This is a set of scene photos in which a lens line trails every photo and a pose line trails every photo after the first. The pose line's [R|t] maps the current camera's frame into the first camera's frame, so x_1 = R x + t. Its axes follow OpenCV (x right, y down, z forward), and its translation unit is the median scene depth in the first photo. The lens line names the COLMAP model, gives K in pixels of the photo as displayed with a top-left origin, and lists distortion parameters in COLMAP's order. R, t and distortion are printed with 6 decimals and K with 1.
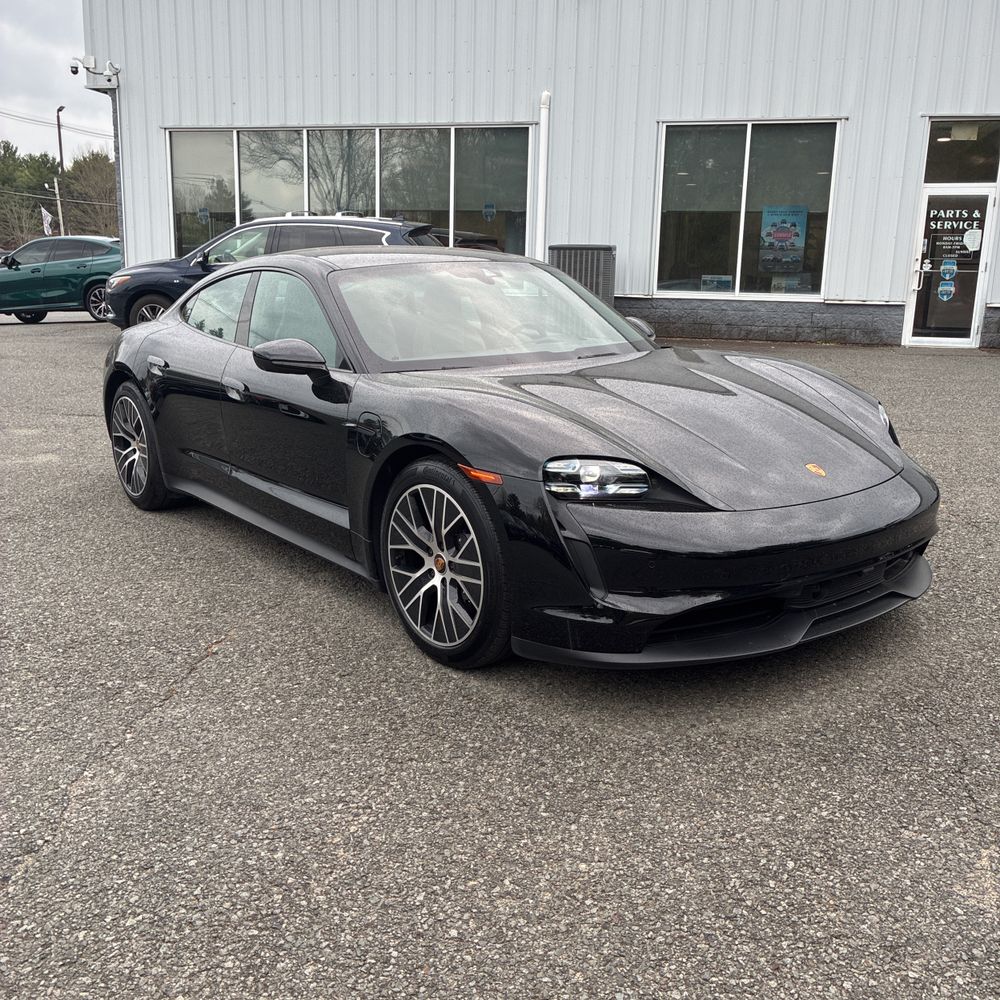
lens RADIAL K [[1007.6, 0, 500.0], [0, 1007.6, 500.0], [0, 0, 1]] dist [0.044244, -0.003212]
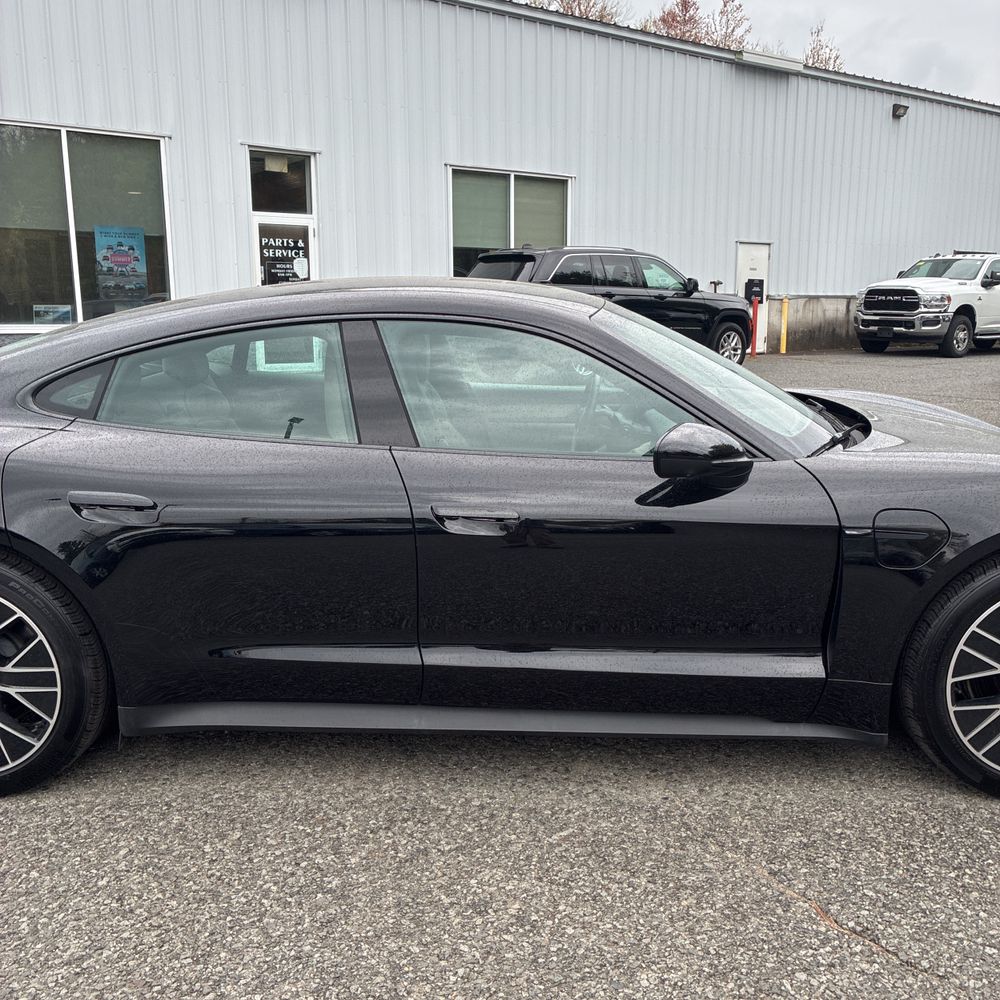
lens RADIAL K [[1017.0, 0, 502.2], [0, 1017.0, 502.3], [0, 0, 1]] dist [0.023348, -0.014952]
pose [[0.645435, -0.165735, 0.745617, -0.216509], [0.181433, 0.981503, 0.061111, -0.047366], [-0.741954, 0.095837, 0.663566, 0.183006]]
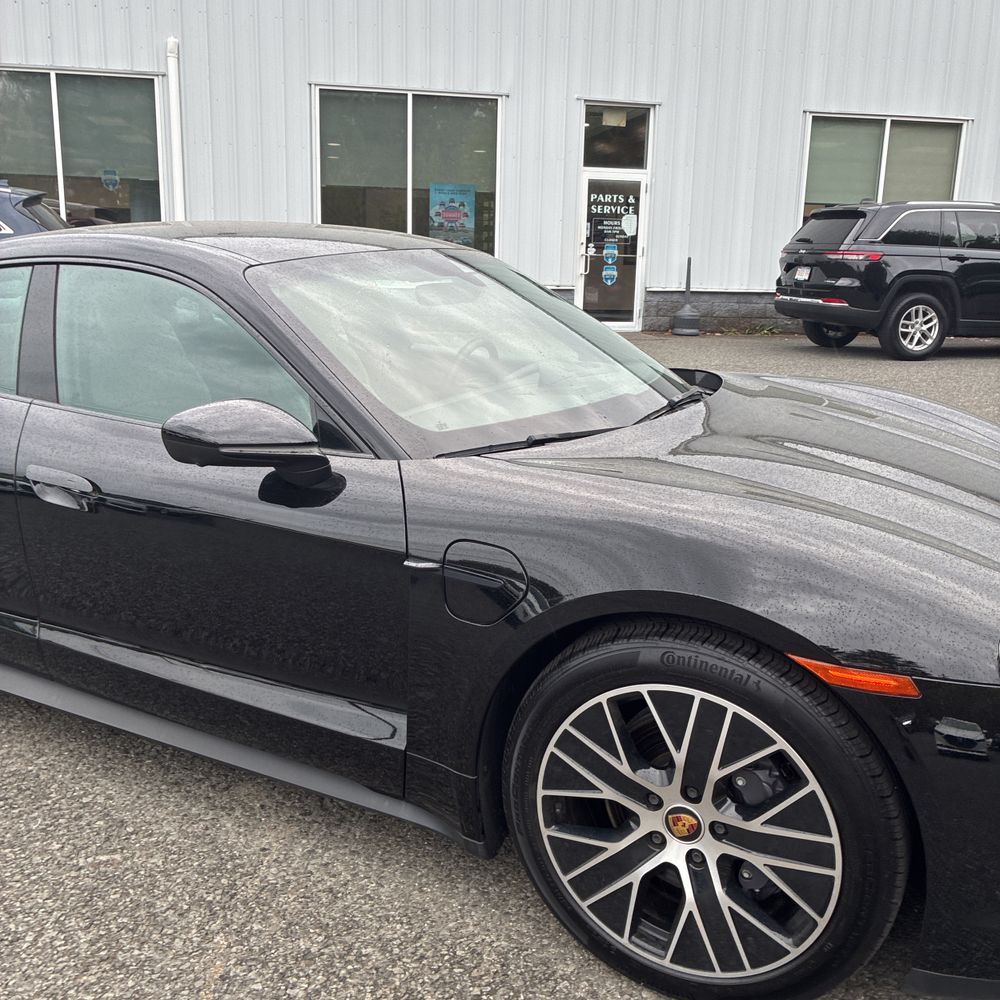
lens RADIAL K [[1013.7, 0, 494.1], [0, 1013.7, 485.4], [0, 0, 1]] dist [0.022268, 0.002903]
pose [[0.913903, -0.087218, 0.396452, -0.082641], [0.084748, 0.996119, 0.023781, -0.032332], [-0.396987, 0.011865, 0.917748, 0.129181]]
